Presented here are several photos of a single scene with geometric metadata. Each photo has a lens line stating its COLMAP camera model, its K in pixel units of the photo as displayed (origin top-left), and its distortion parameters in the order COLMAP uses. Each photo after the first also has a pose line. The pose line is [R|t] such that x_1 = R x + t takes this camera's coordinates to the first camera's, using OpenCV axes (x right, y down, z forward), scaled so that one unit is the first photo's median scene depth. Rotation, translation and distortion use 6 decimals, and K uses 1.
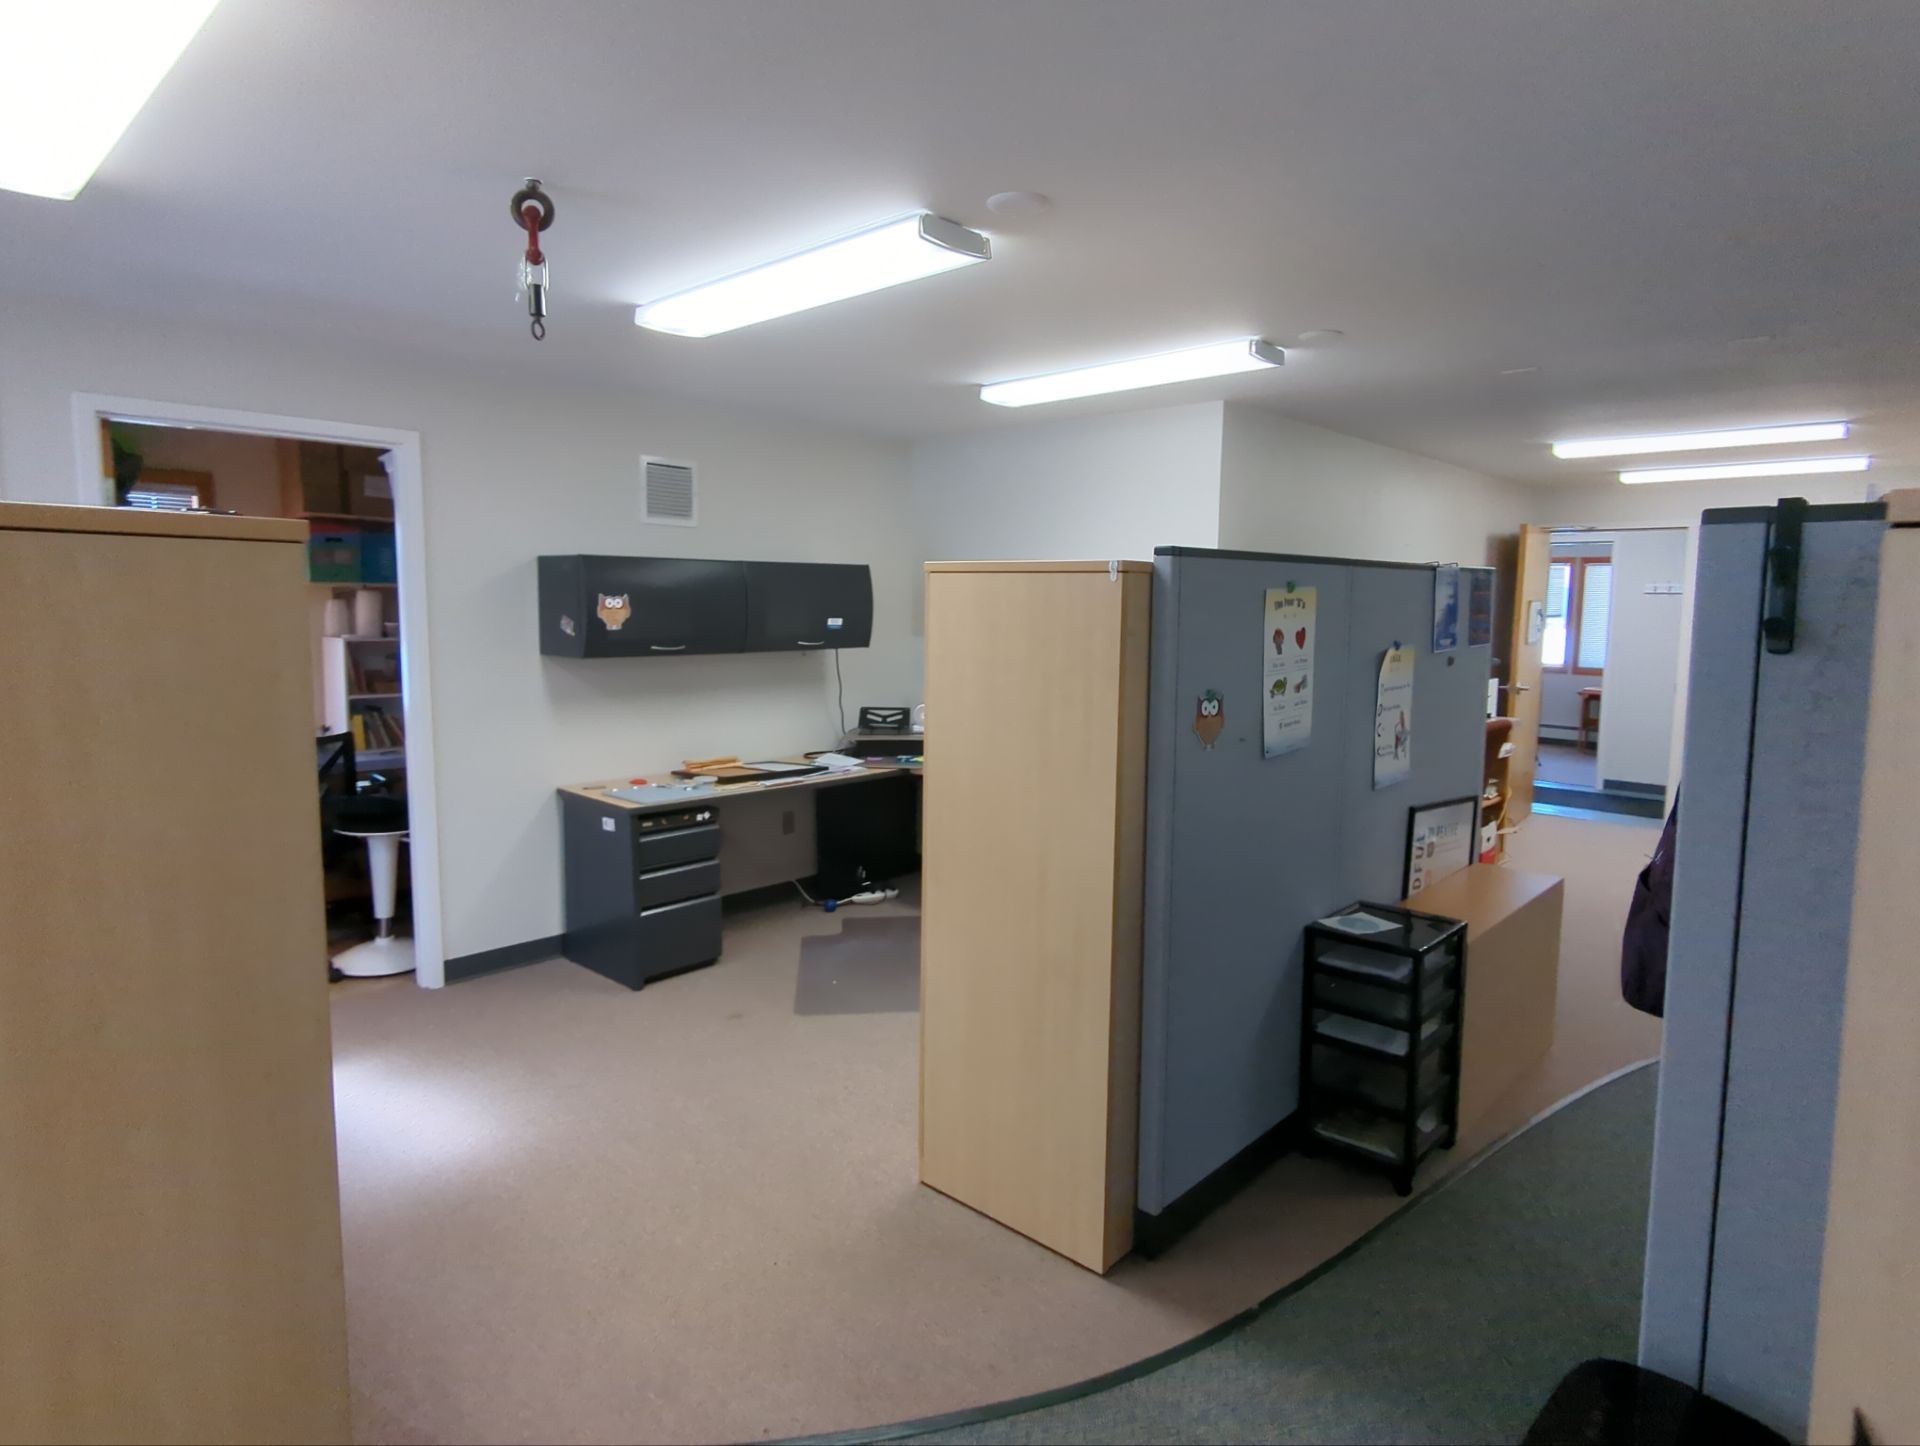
lens RADIAL K [[1058.9, 0, 975.3], [0, 1058.9, 709.4], [0, 0, 1]] dist [-0.011025, 0.002644]
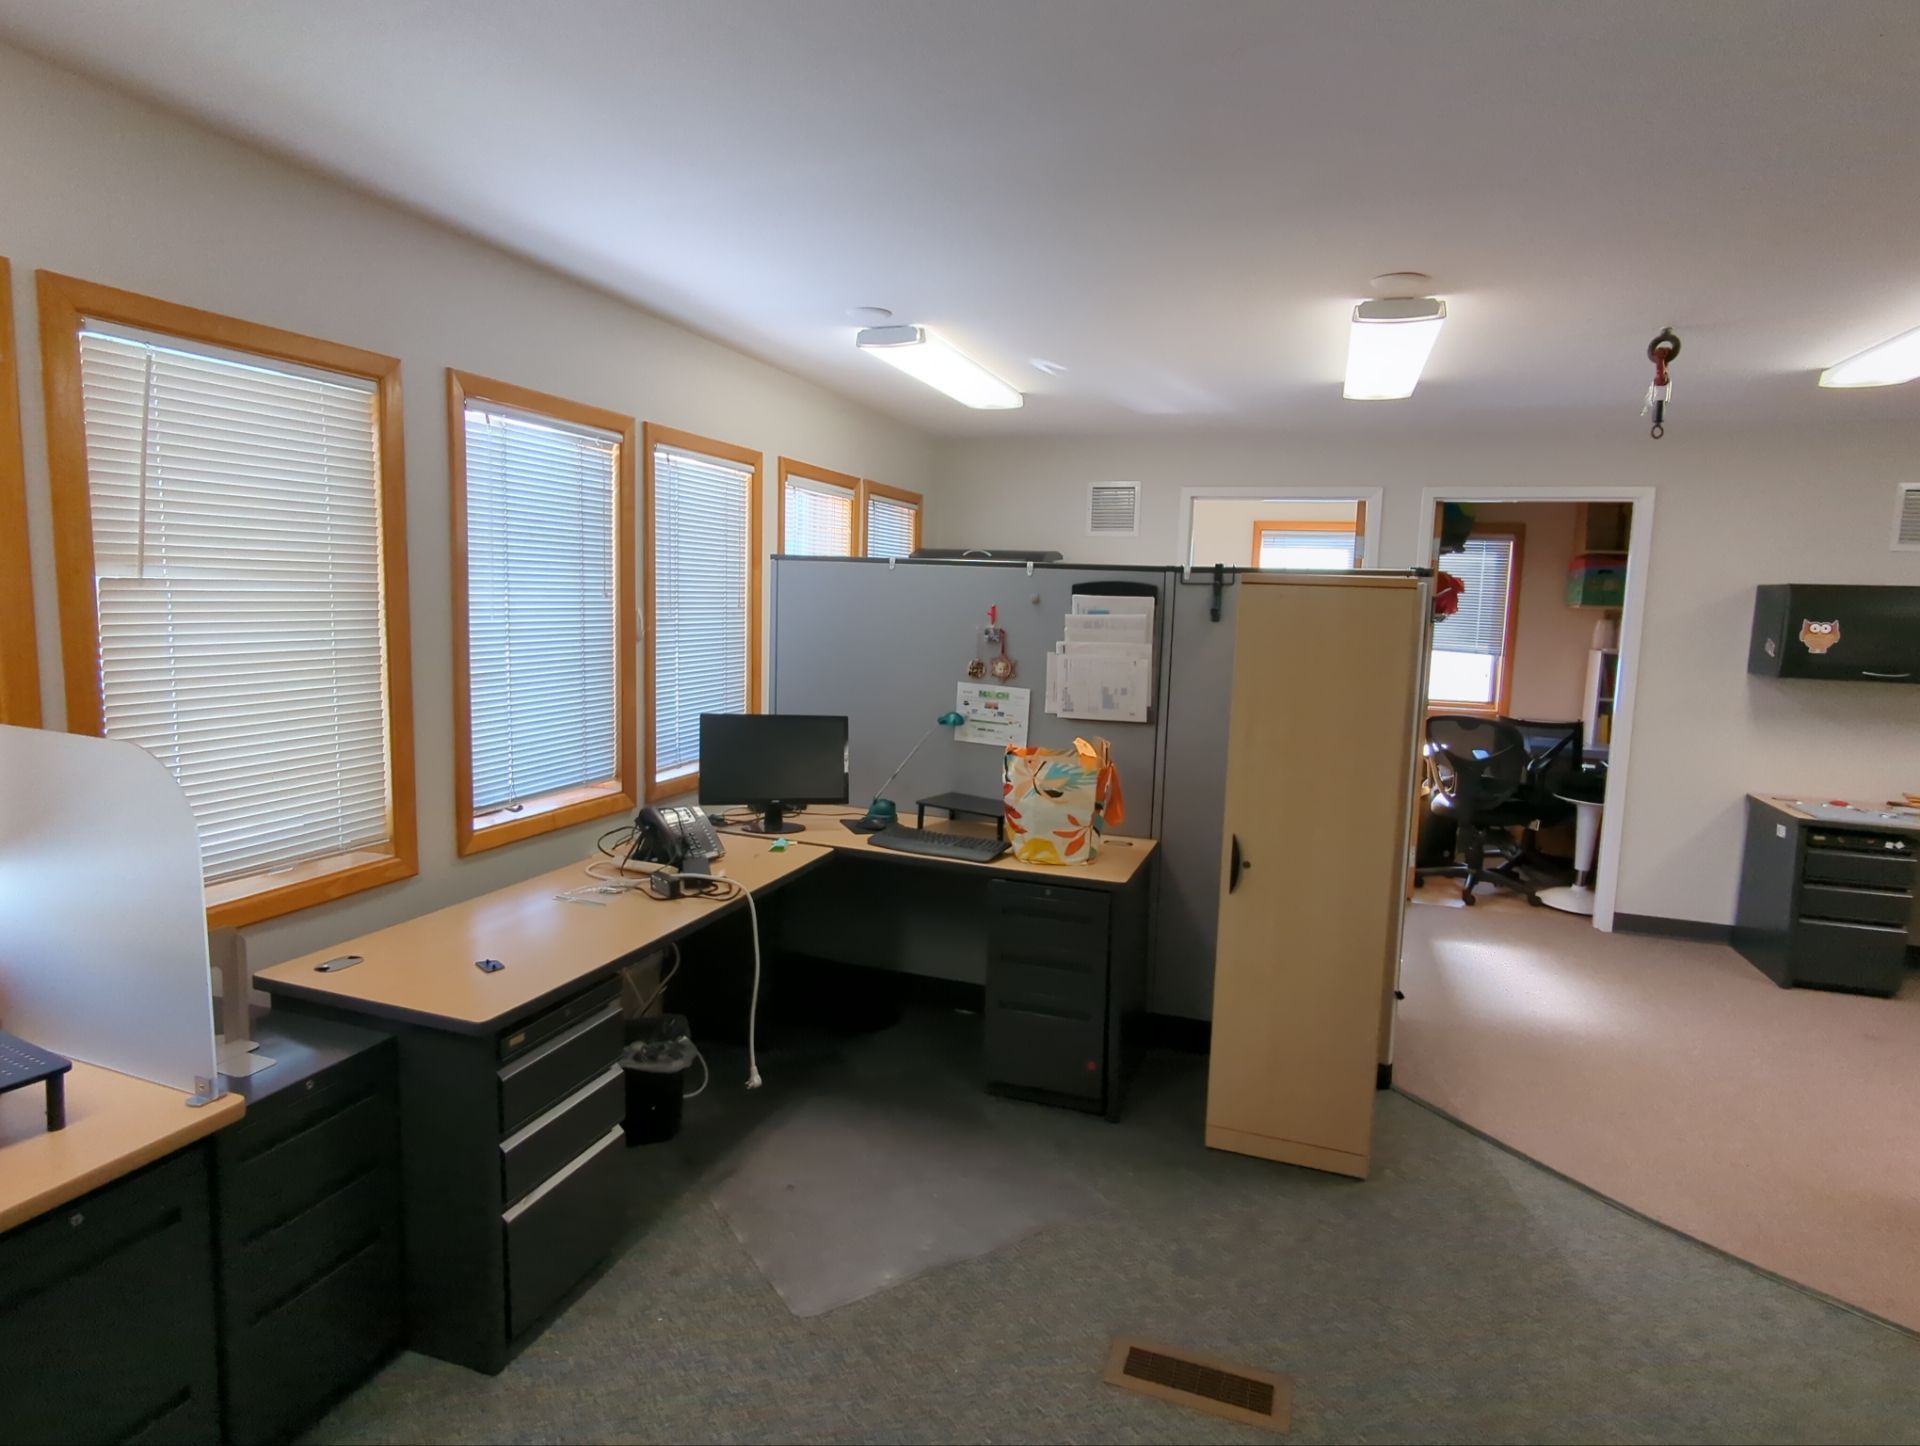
lens RADIAL K [[1058.9, 0, 954.3], [0, 1058.9, 722.8], [0, 0, 1]] dist [-0.011025, 0.002644]
pose [[0.387330, 0.109187, -0.915453, 0.274853], [-0.117800, 0.990684, 0.068319, 0.022294], [0.914384, 0.081378, 0.396584, -0.195942]]
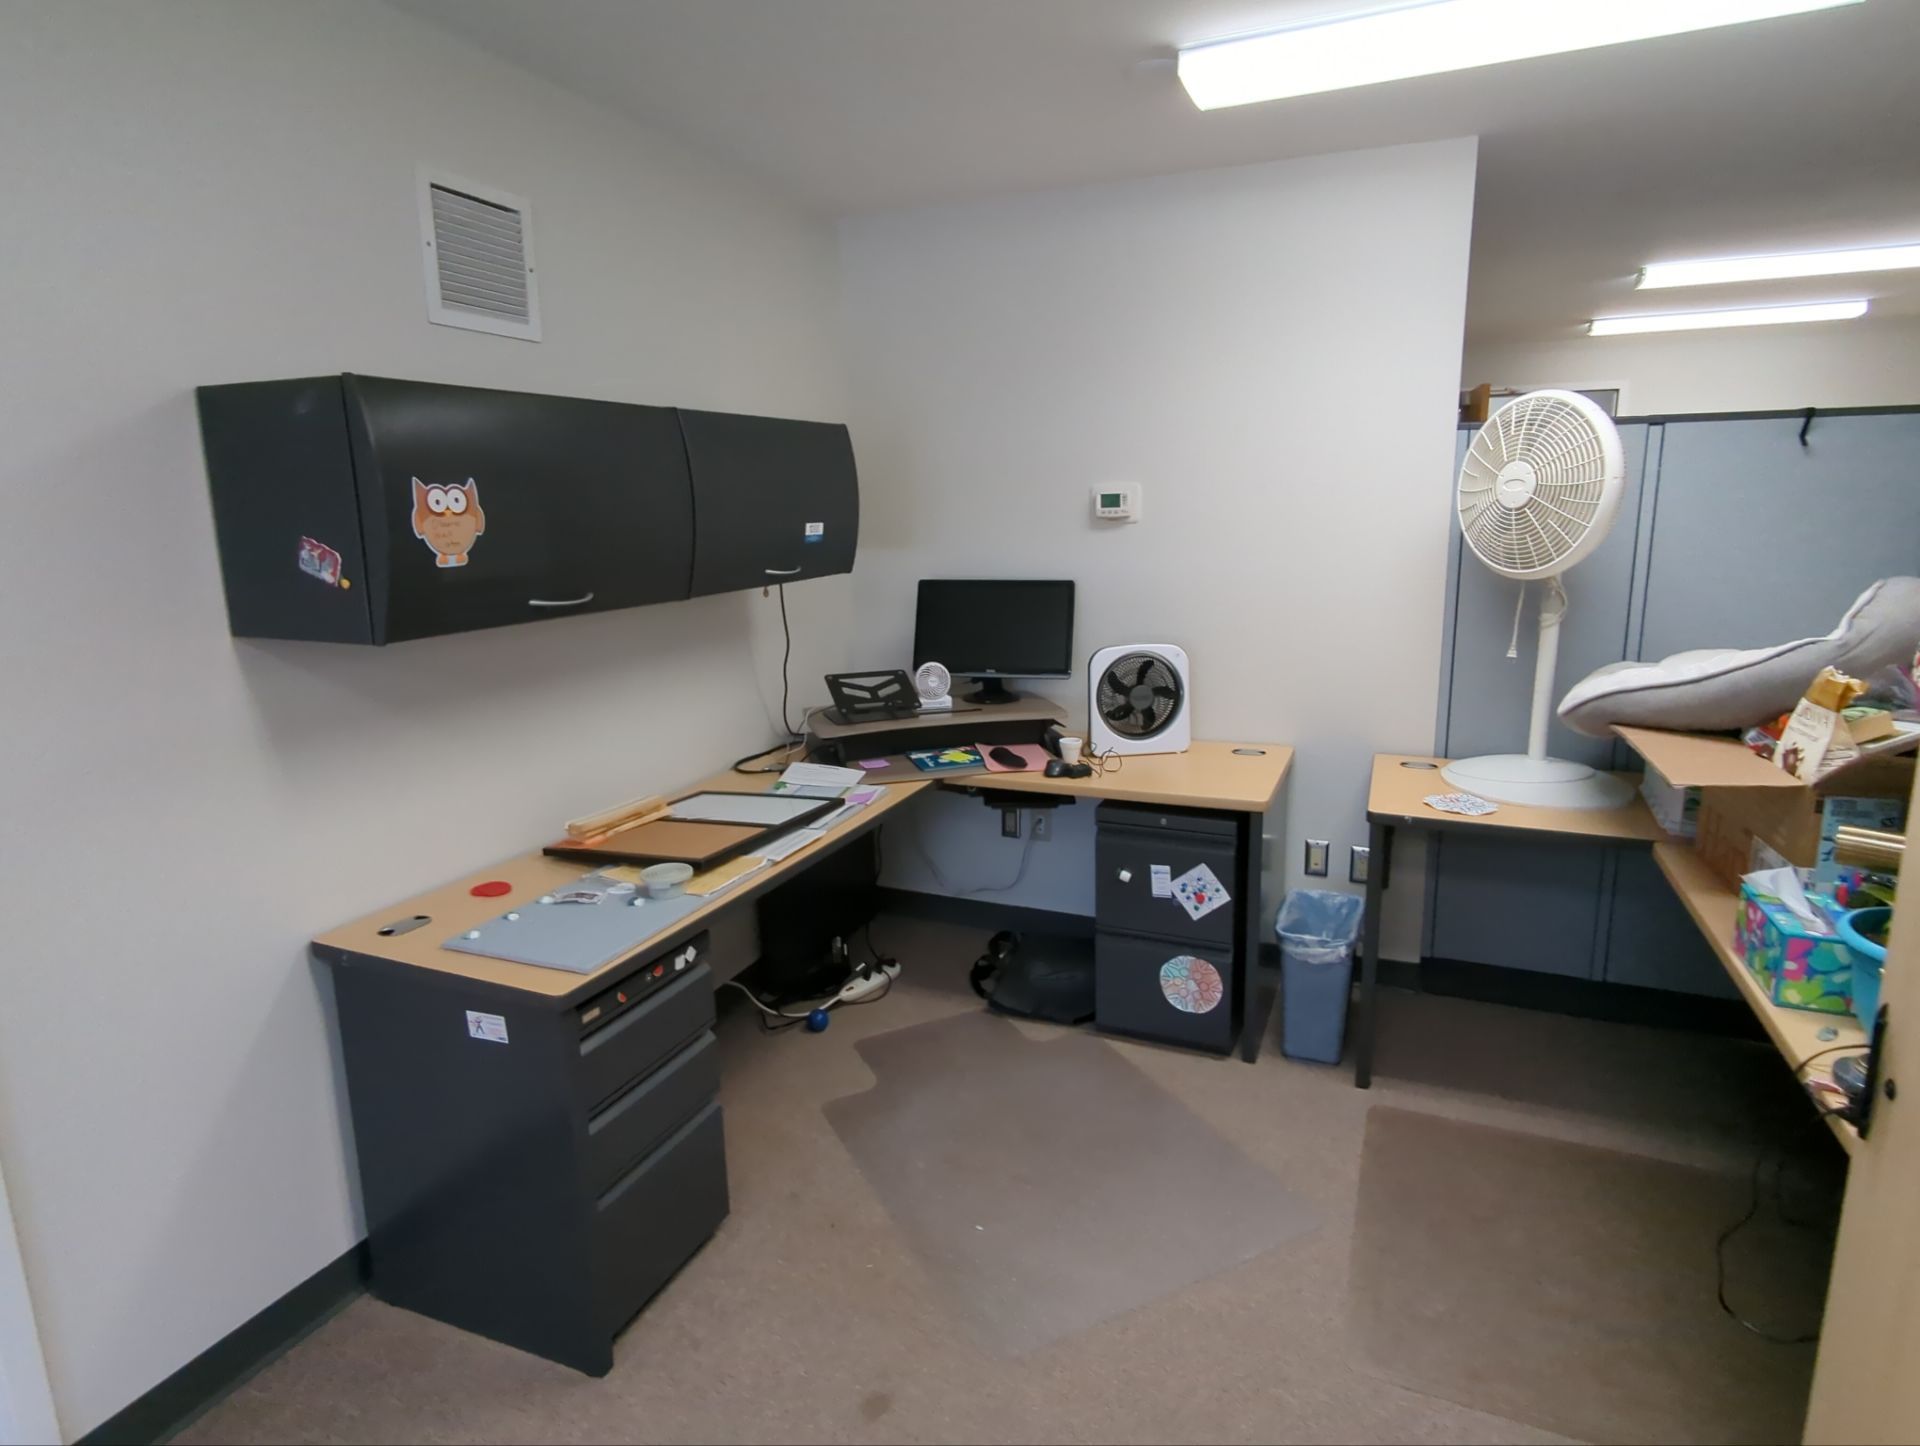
lens RADIAL K [[1058.9, 0, 971.0], [0, 1058.9, 707.9], [0, 0, 1]] dist [-0.011025, 0.002644]
pose [[0.940308, -0.093529, 0.327220, -0.264696], [0.063414, 0.992808, 0.101544, -0.045442], [-0.334364, -0.074732, 0.939476, 0.495683]]
